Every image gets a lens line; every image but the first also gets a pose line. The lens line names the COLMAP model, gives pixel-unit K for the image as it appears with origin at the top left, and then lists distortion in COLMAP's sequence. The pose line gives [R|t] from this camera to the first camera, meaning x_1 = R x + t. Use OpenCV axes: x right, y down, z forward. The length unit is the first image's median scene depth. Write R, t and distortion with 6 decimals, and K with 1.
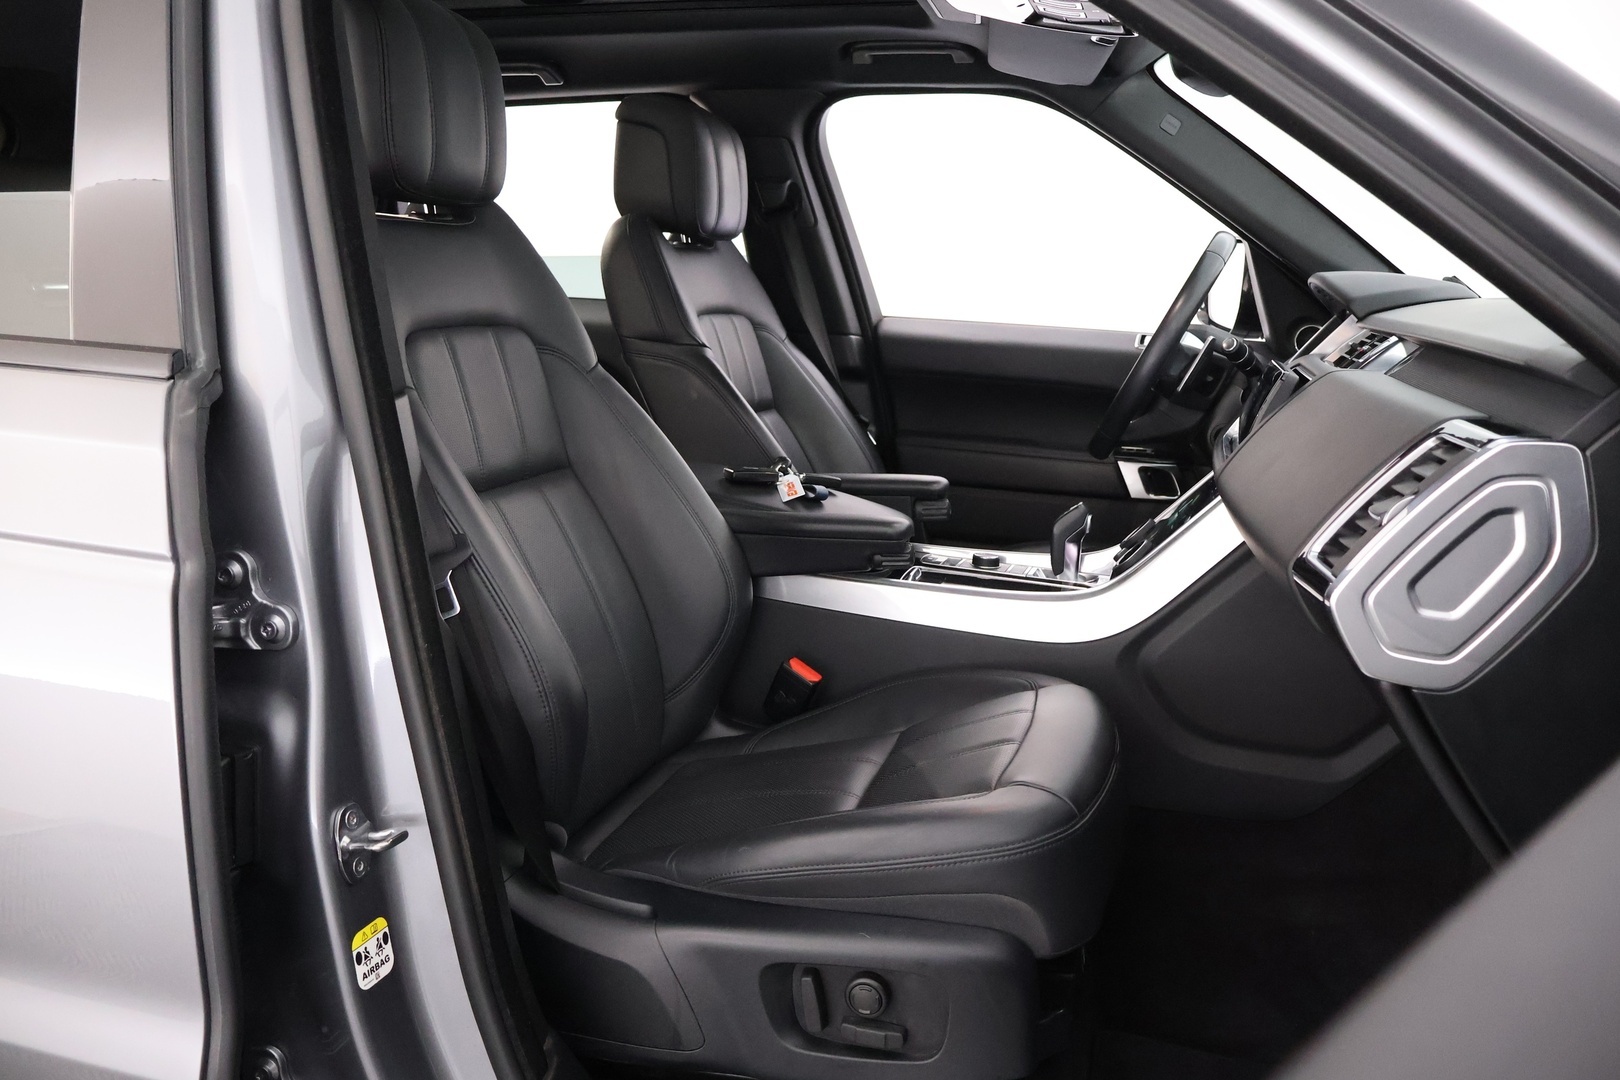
lens RADIAL K [[1353.5, 0, 810.0], [0, 1353.5, 540.0], [0, 0, 1]] dist [0.001979, 0.007247]
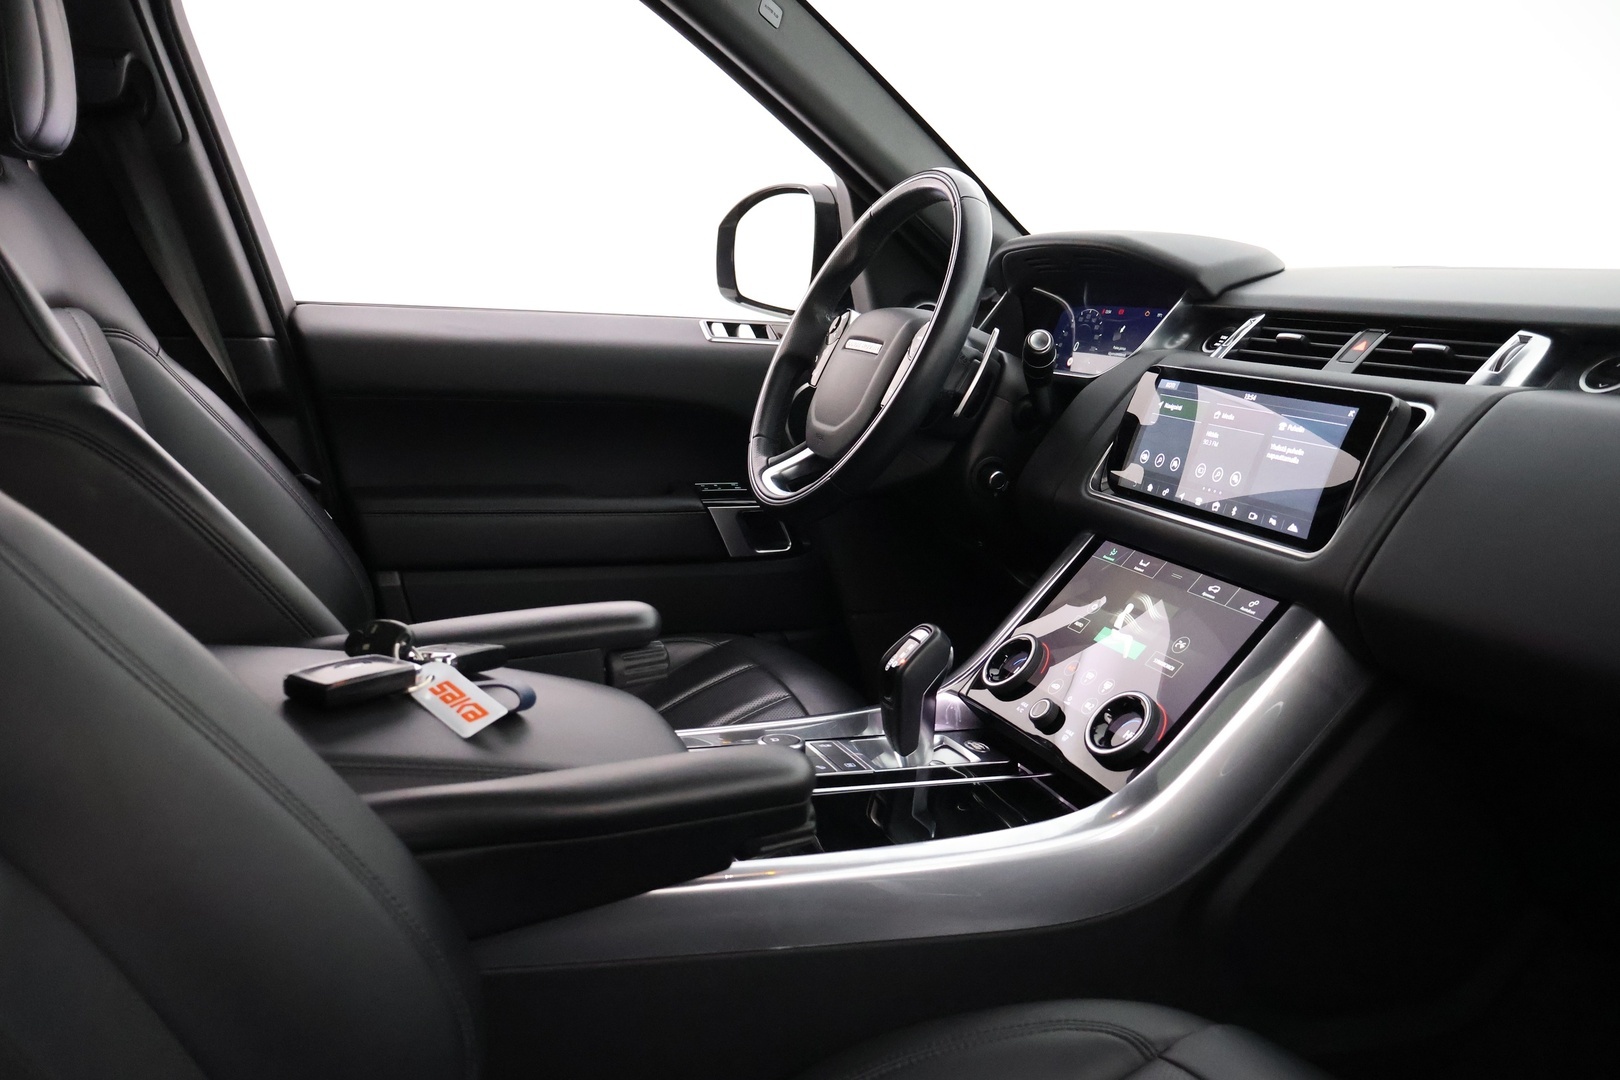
lens RADIAL K [[1353.5, 0, 810.0], [0, 1353.5, 540.0], [0, 0, 1]] dist [0.001979, 0.007247]
pose [[0.815119, -0.121037, 0.566507, -0.123489], [0.106145, 0.992578, 0.059342, -0.076473], [-0.569485, 0.011761, 0.821917, 0.401146]]
